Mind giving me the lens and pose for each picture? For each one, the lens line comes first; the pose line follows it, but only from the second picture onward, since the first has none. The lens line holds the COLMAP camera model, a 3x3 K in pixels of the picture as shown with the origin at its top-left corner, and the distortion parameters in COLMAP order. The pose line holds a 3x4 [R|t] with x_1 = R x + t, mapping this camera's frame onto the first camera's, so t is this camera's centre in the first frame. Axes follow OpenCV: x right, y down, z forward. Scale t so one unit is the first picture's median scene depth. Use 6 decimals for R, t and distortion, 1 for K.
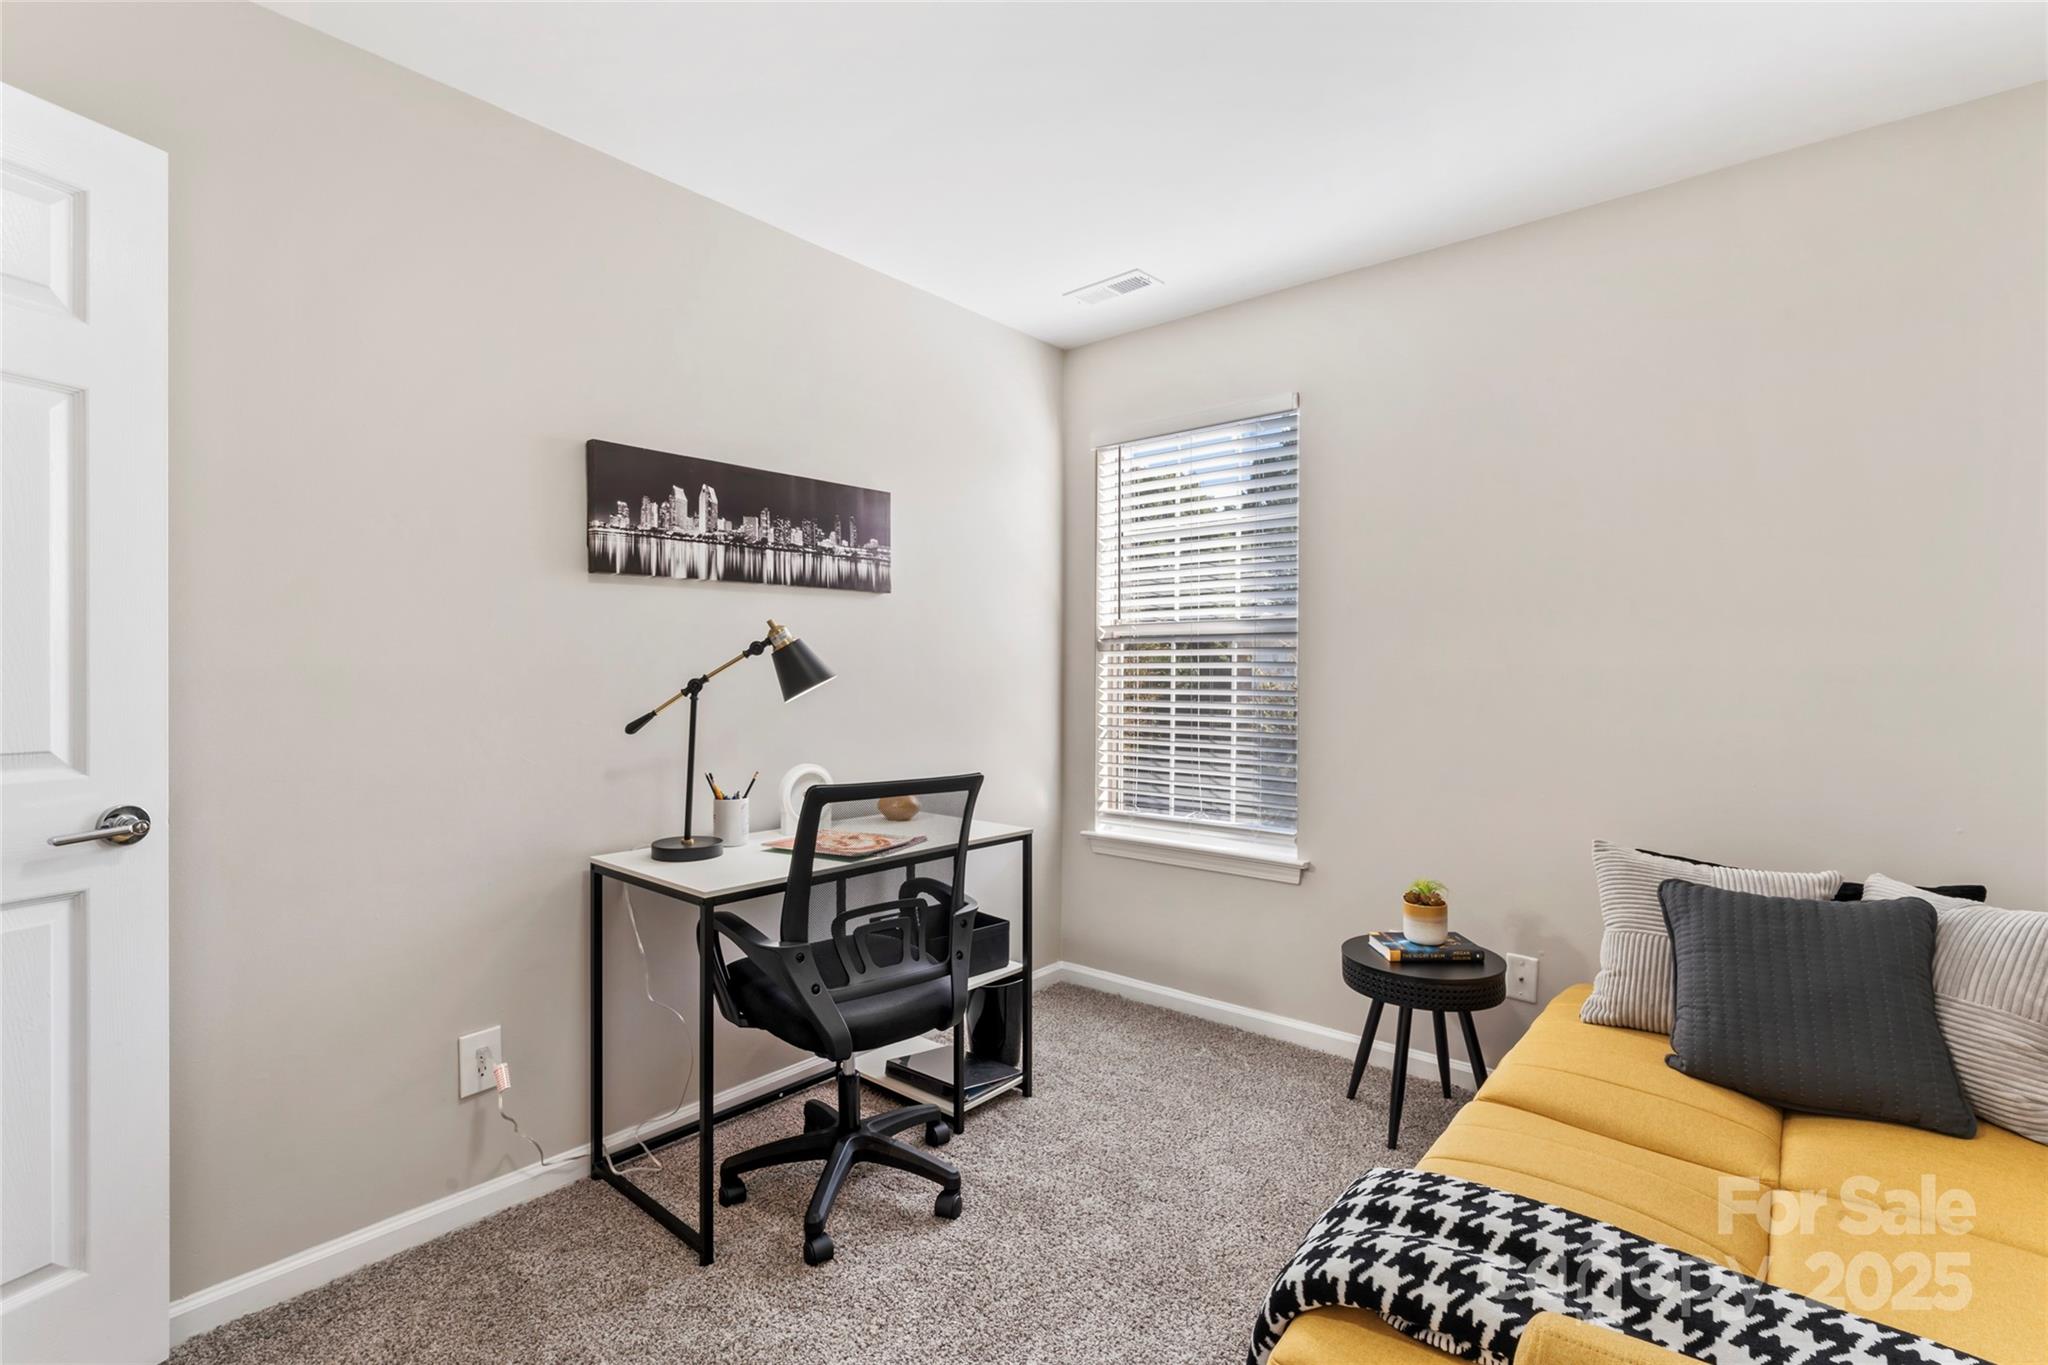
lens RADIAL K [[947.2, 0, 1020.3], [0, 947.2, 669.9], [0, 0, 1]] dist [-0.002543, -0.000475]
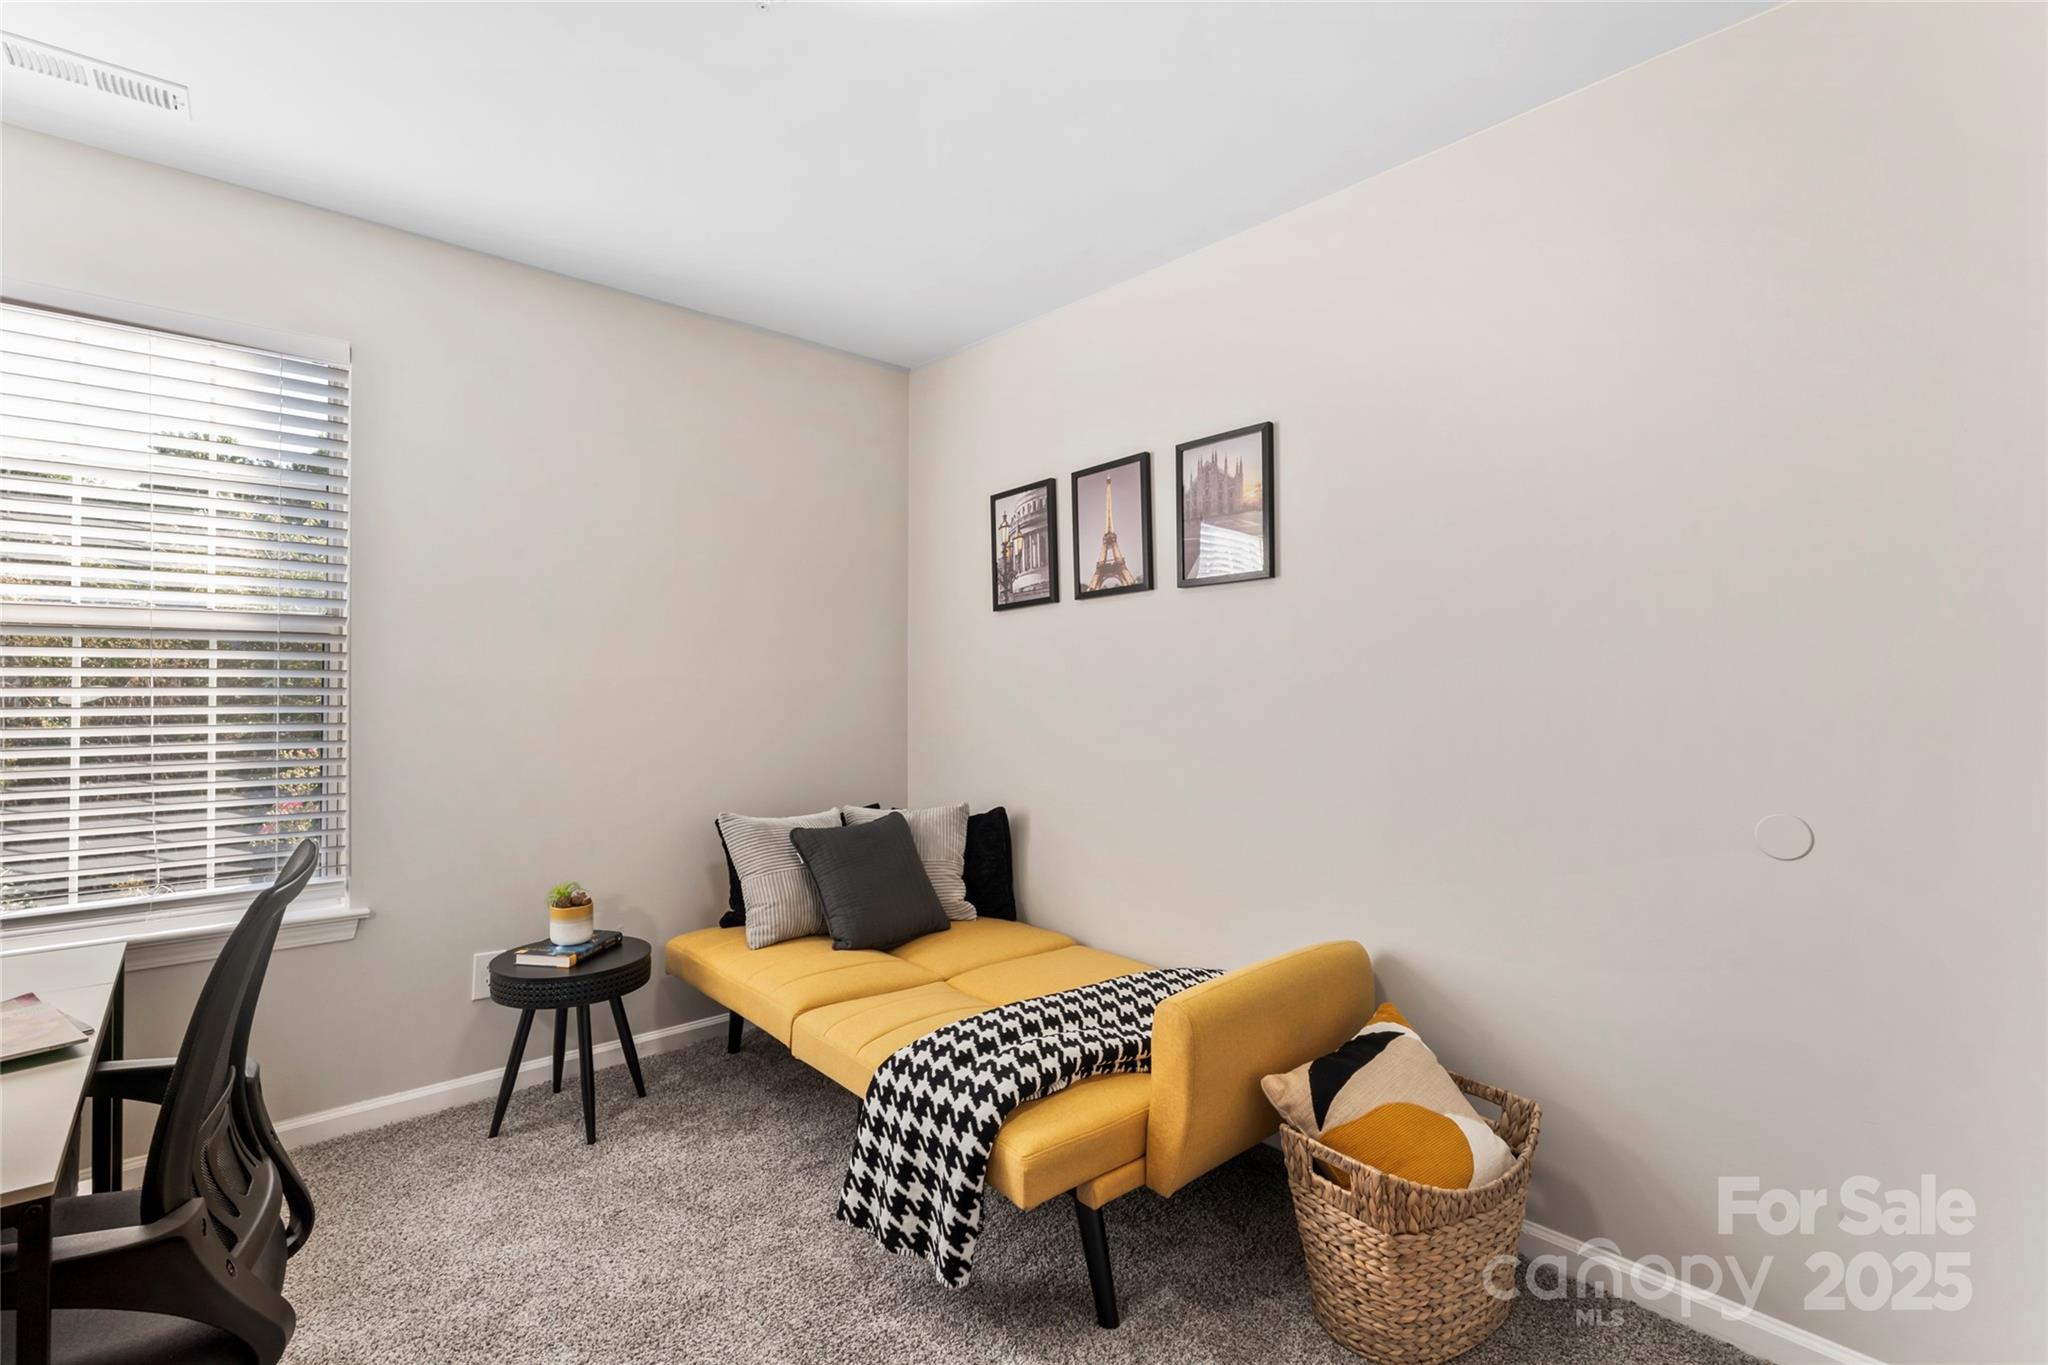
lens RADIAL K [[947.2, 0, 1020.3], [0, 947.2, 669.9], [0, 0, 1]] dist [-0.002543, -0.000475]
pose [[0.133724, 0.015270, 0.990901, -0.452529], [-0.002879, 0.999883, -0.015019, 0.002027], [-0.991014, -0.000845, 0.133752, 0.313631]]
